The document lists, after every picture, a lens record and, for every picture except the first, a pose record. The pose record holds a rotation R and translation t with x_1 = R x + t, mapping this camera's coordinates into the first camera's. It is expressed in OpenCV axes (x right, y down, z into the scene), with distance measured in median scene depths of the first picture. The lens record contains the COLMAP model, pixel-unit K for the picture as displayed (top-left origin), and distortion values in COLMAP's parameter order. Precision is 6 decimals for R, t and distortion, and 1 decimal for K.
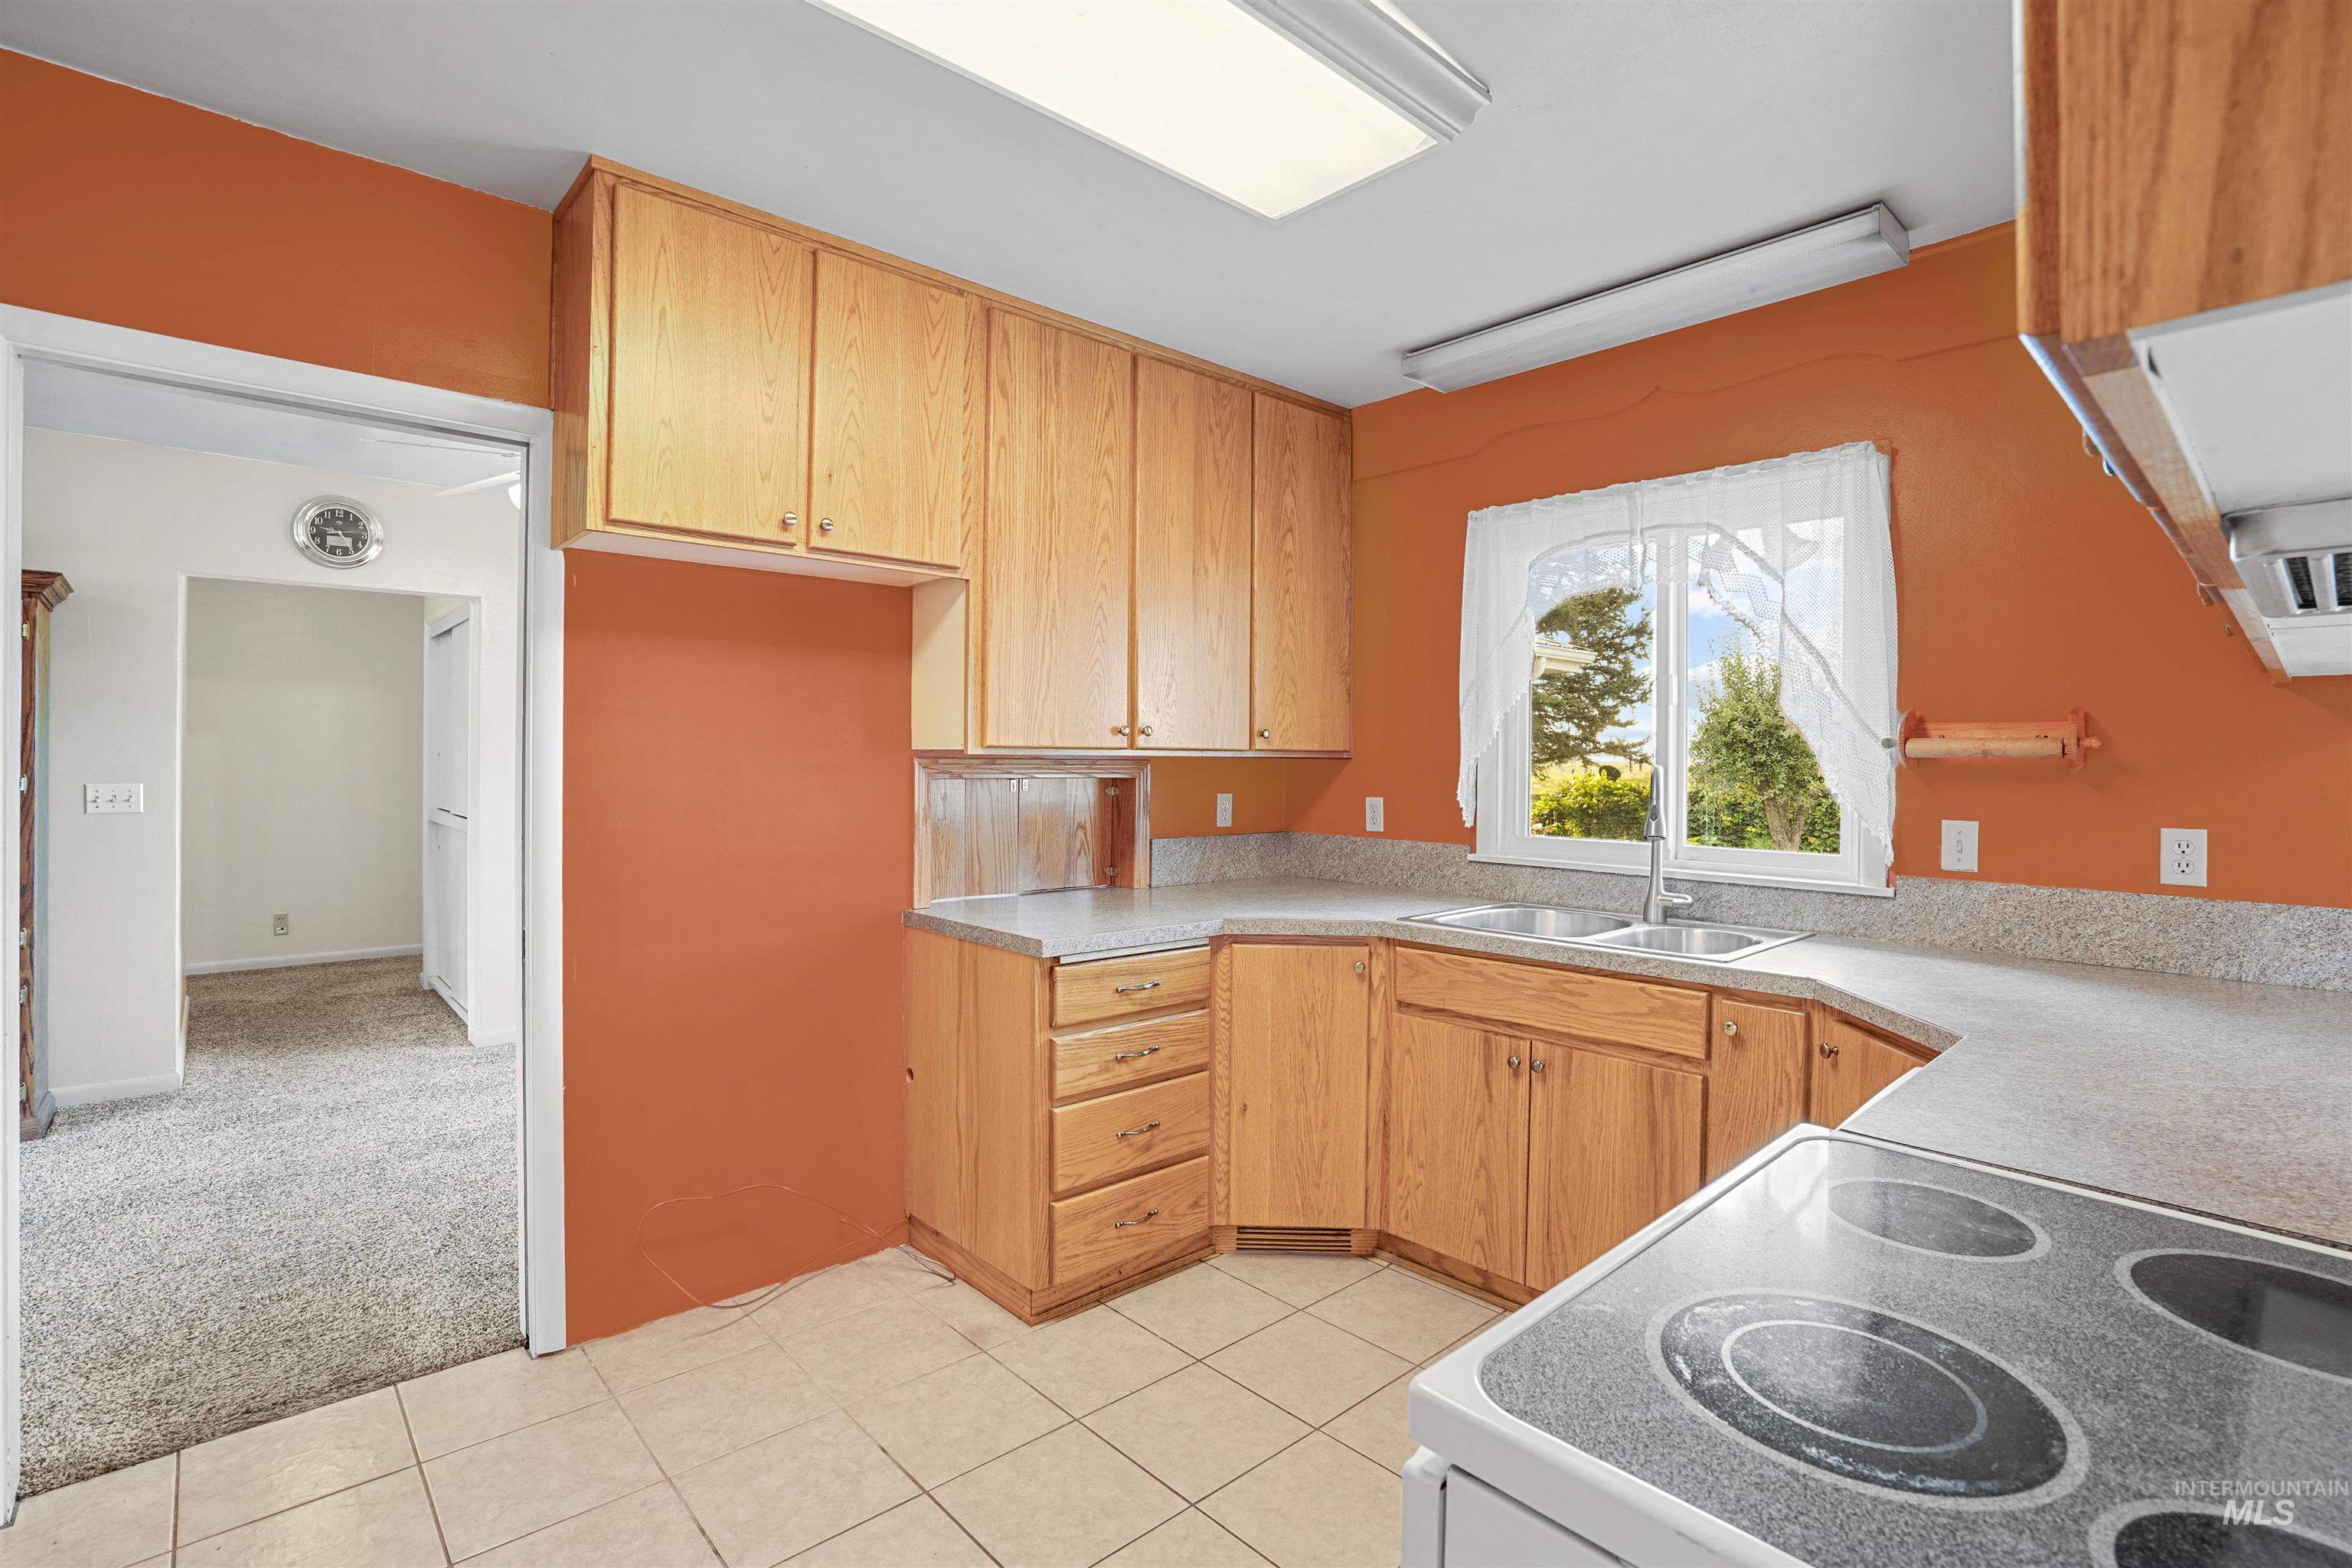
lens RADIAL K [[1095.9, 0, 1179.9], [0, 1095.9, 766.4], [0, 0, 1]] dist [-0.059234, 0.024476]
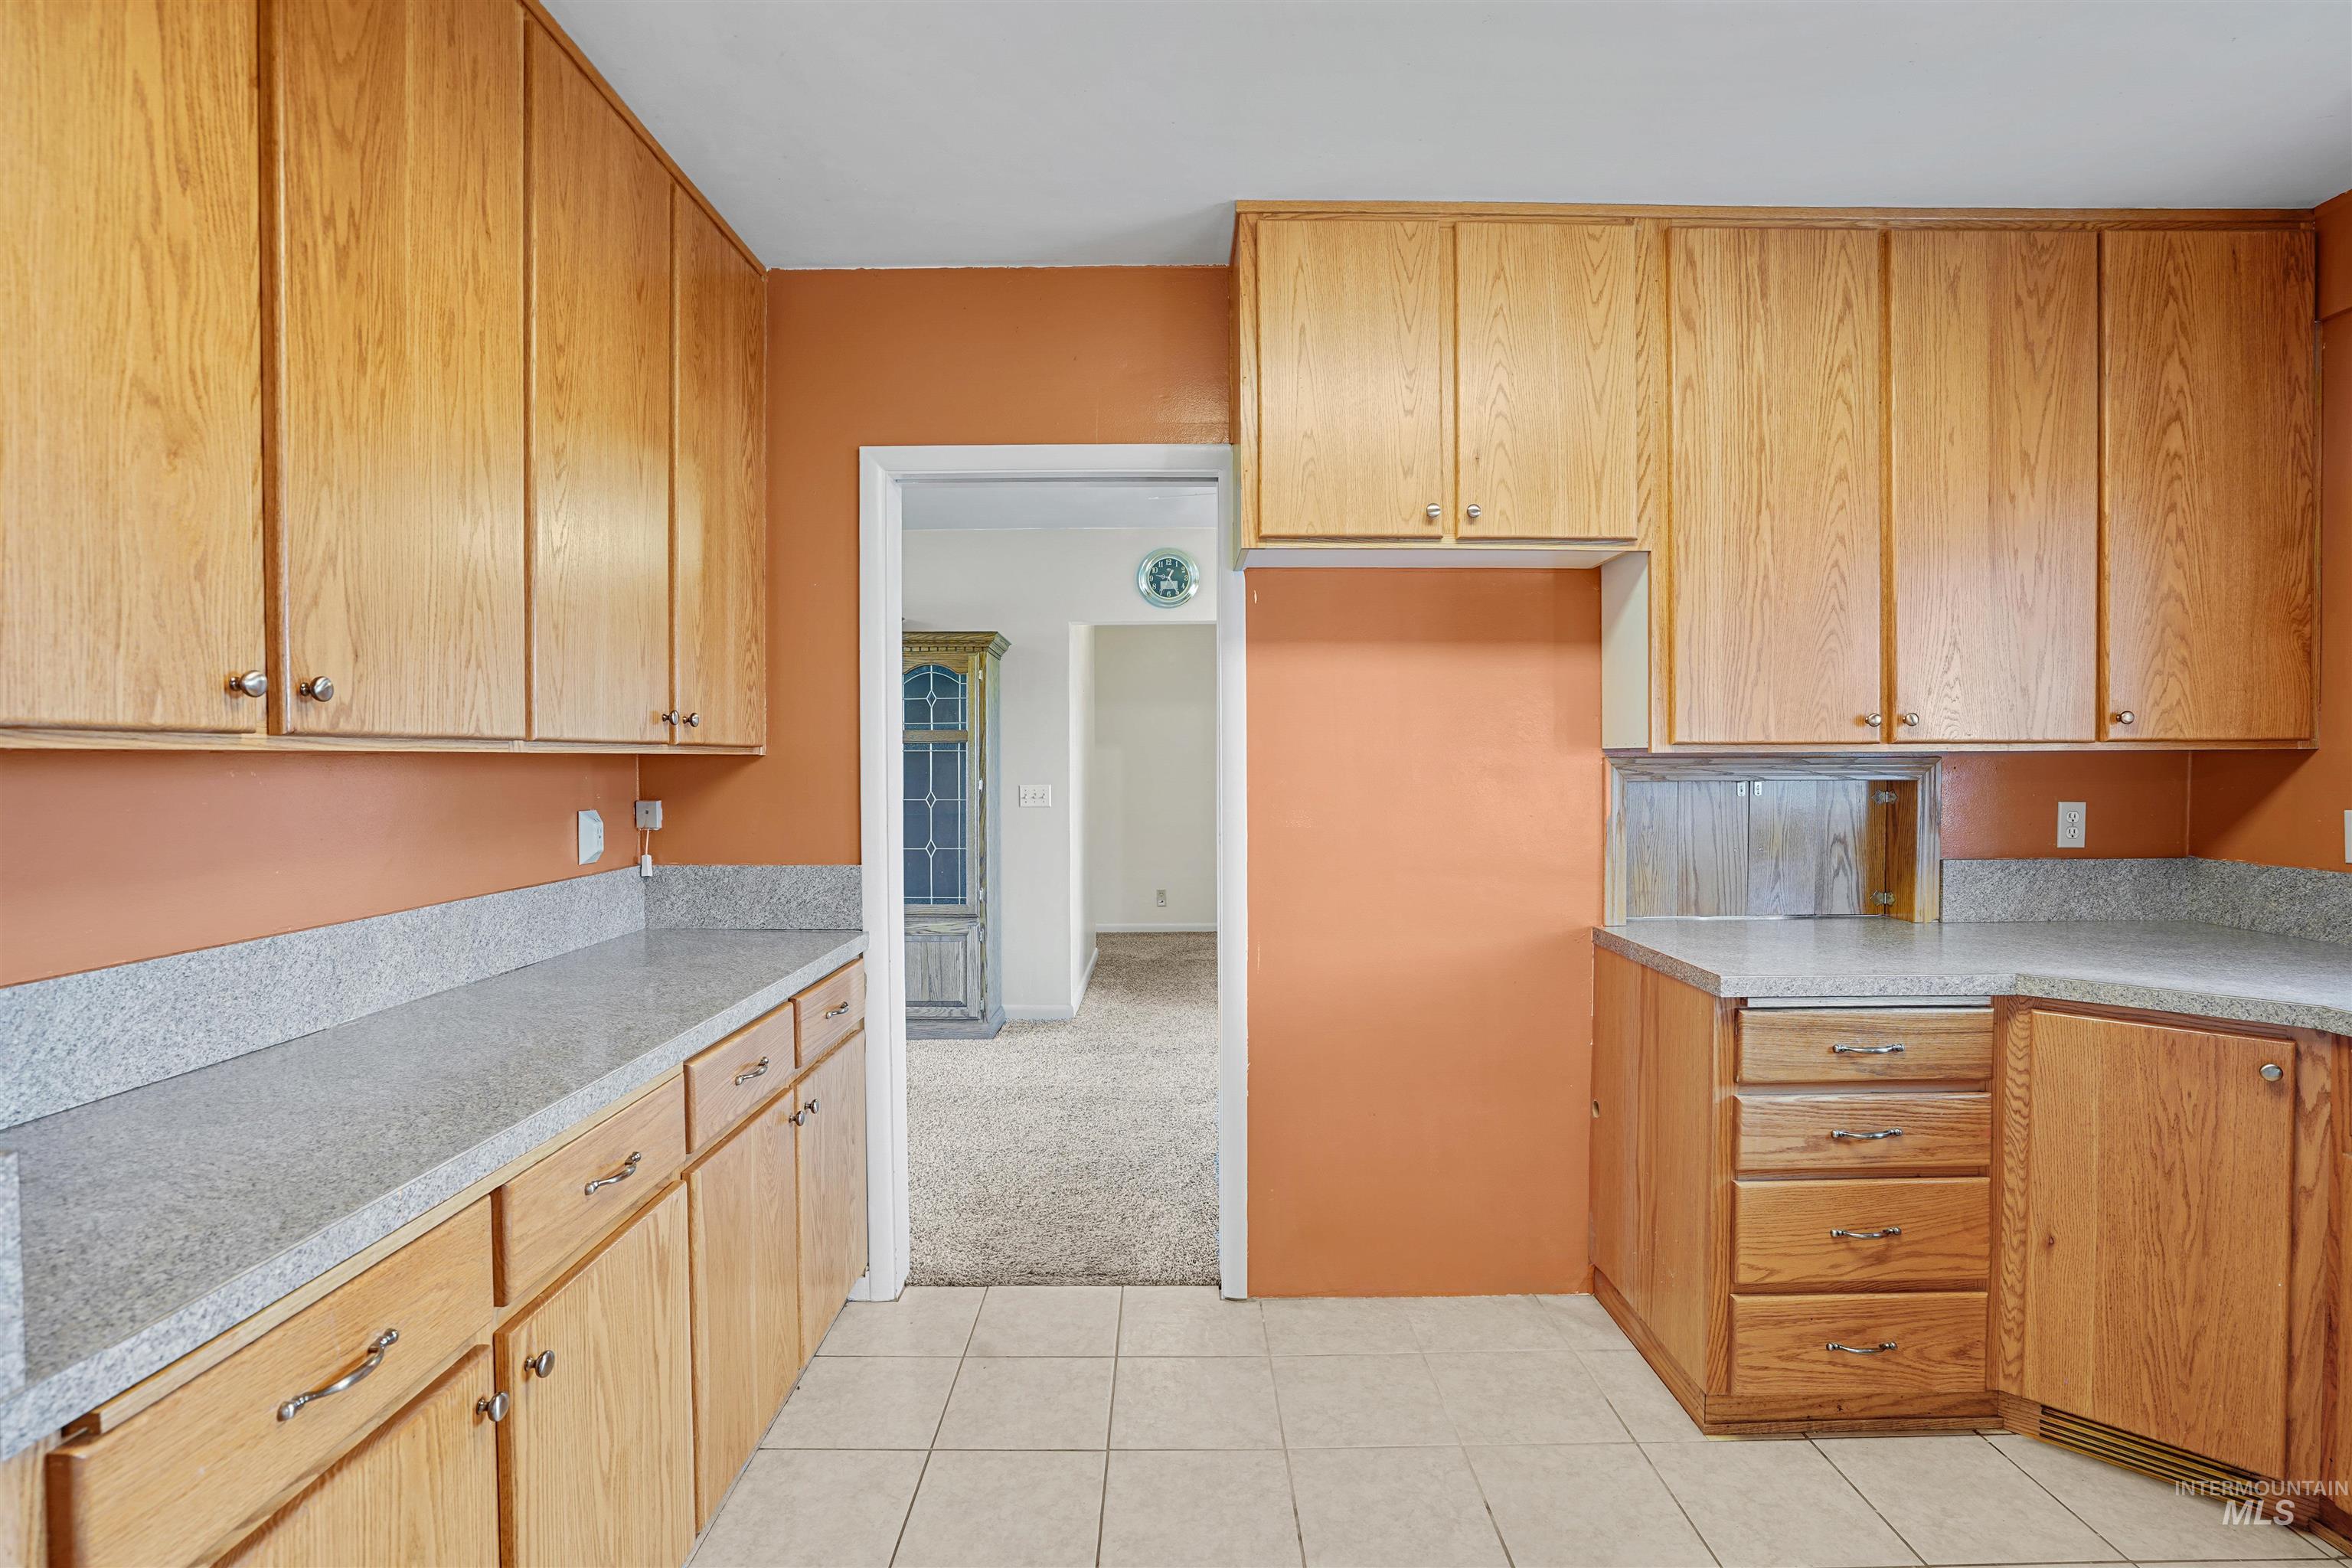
lens RADIAL K [[1119.5, 0, 1176.0], [0, 1119.5, 784.0], [0, 0, 1]] dist [-0.053400, 0.022126]
pose [[0.744888, 0.002675, -0.667184, 0.108947], [0.006142, 0.999922, 0.010866, 0.001860], [0.667161, -0.012191, 0.744814, 0.089812]]
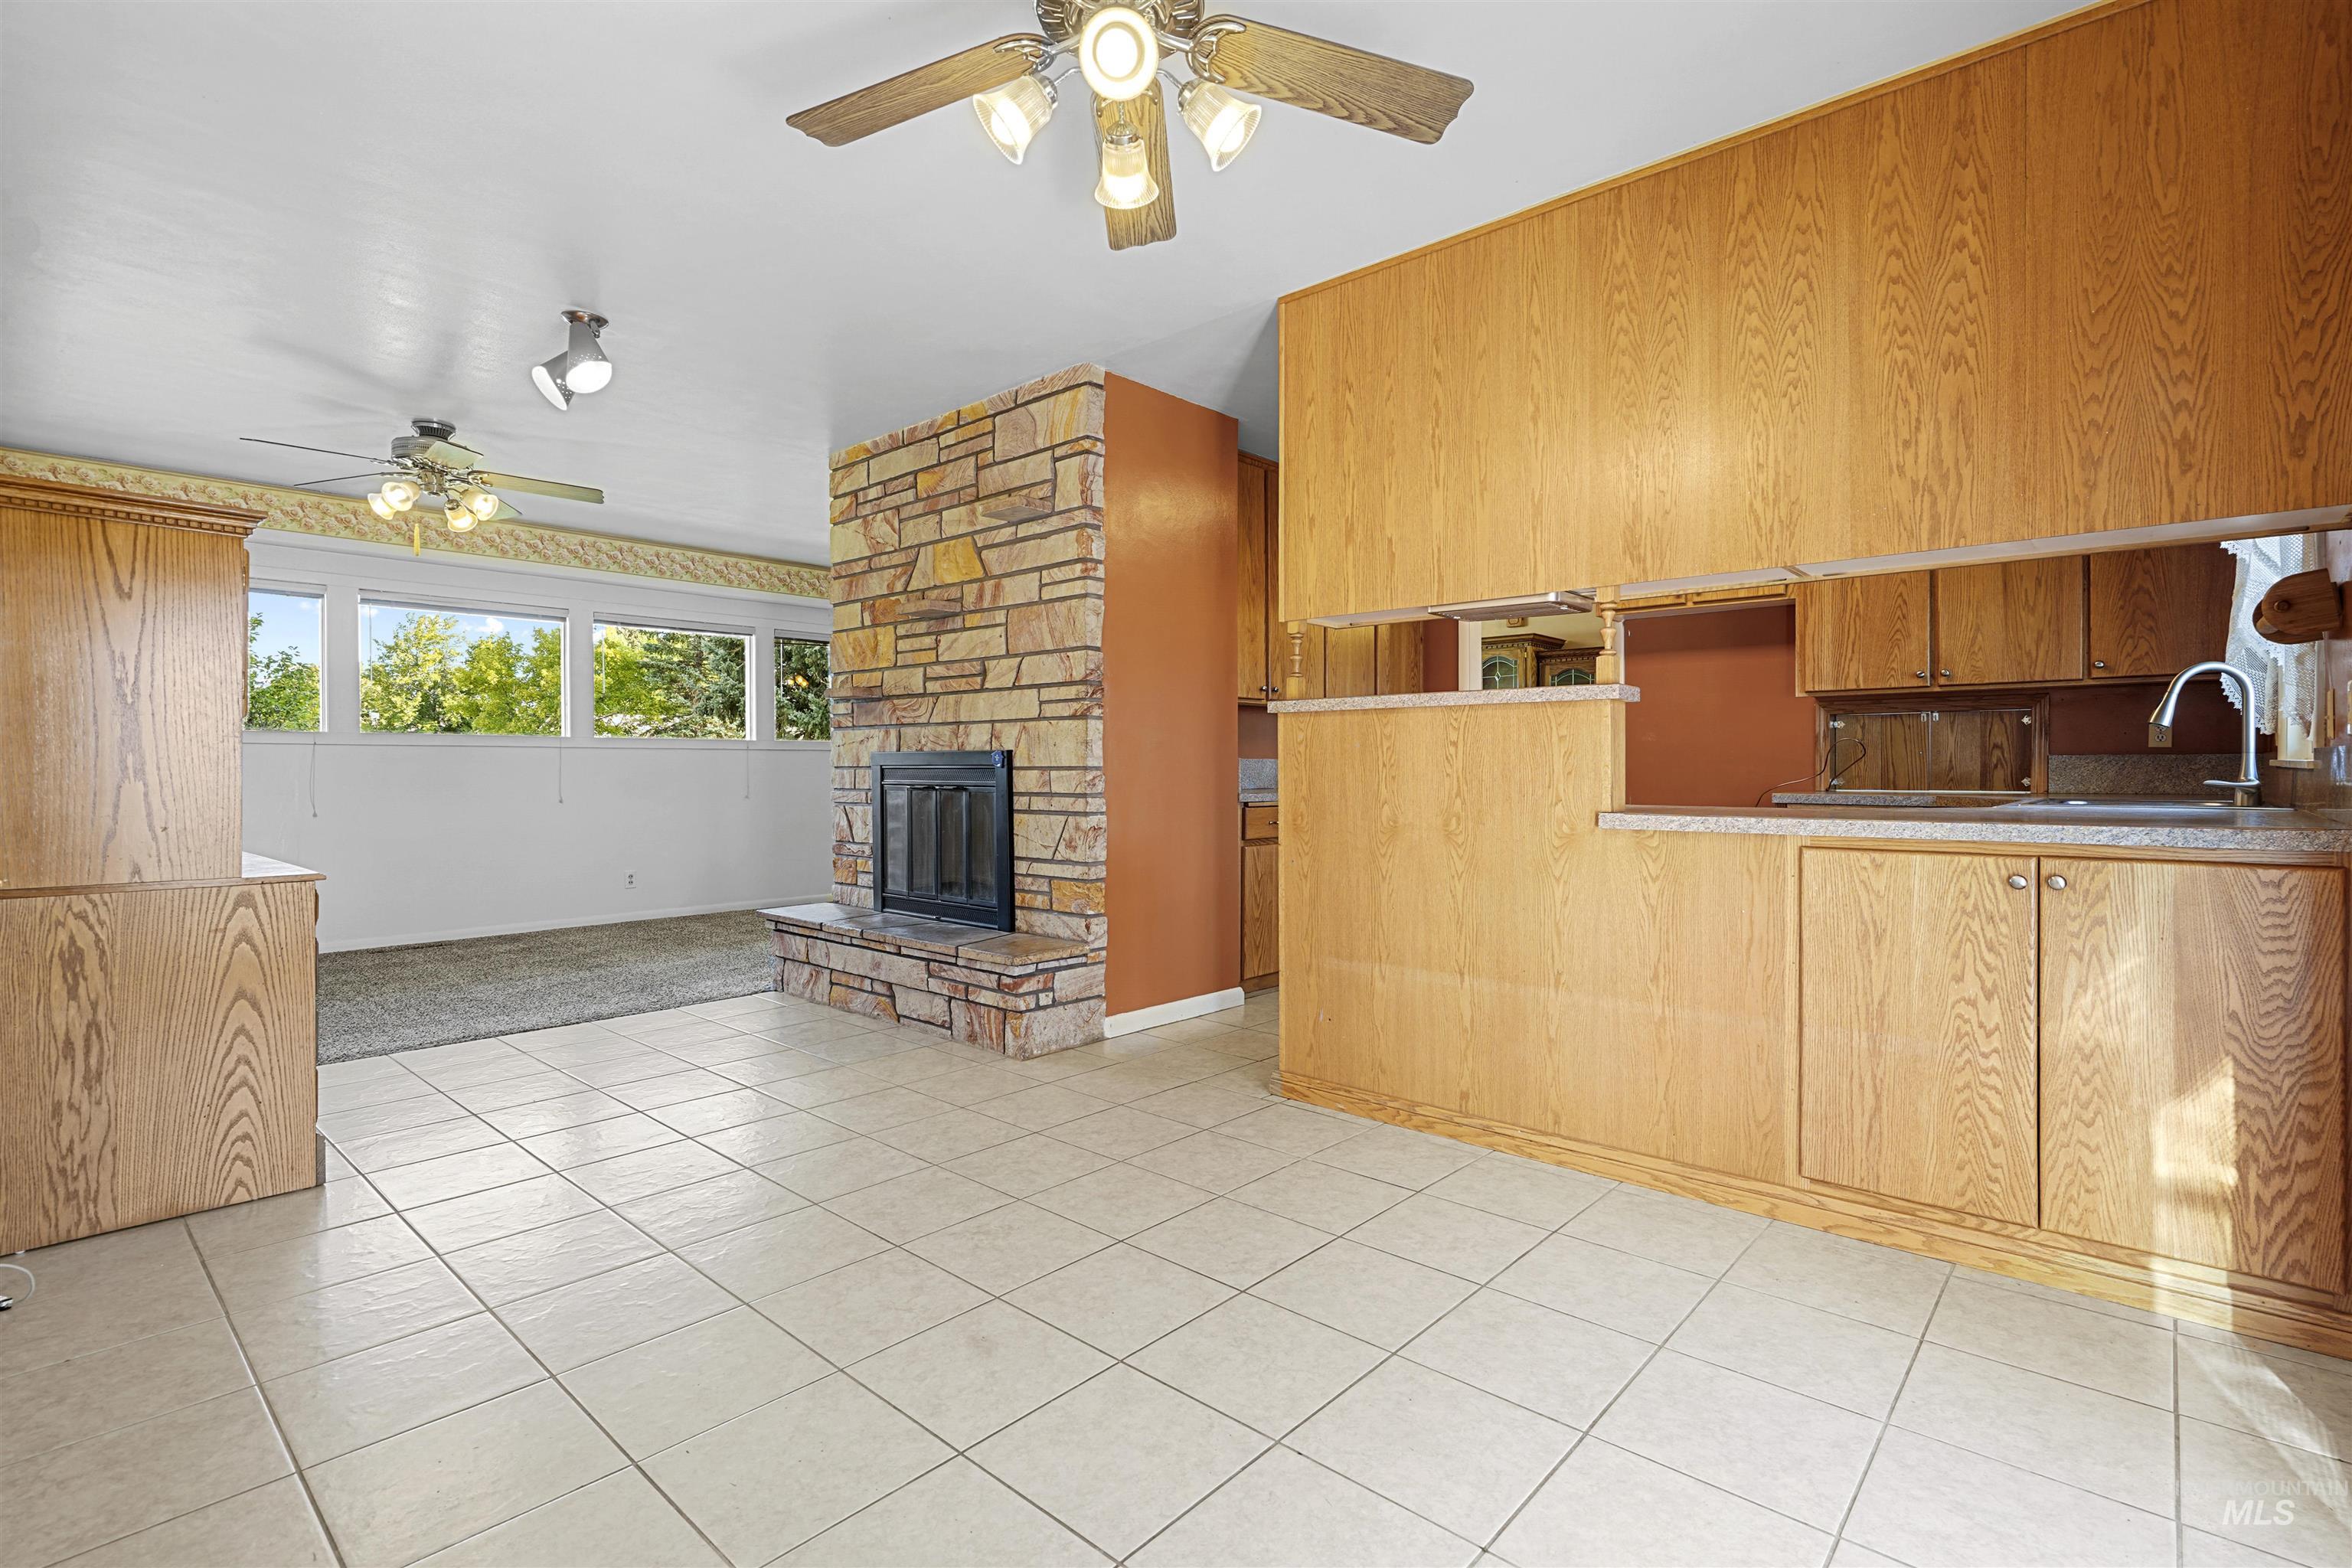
lens RADIAL K [[1082.0, 0, 1176.0], [0, 1082.0, 784.0], [0, 0, 1]] dist [0.022234, -0.000028]
pose [[0.096184, 0.013586, -0.995271, 1.423940], [0.002194, 0.999902, 0.013861, 0.099304], [0.995361, -0.003517, 0.096145, -0.164195]]
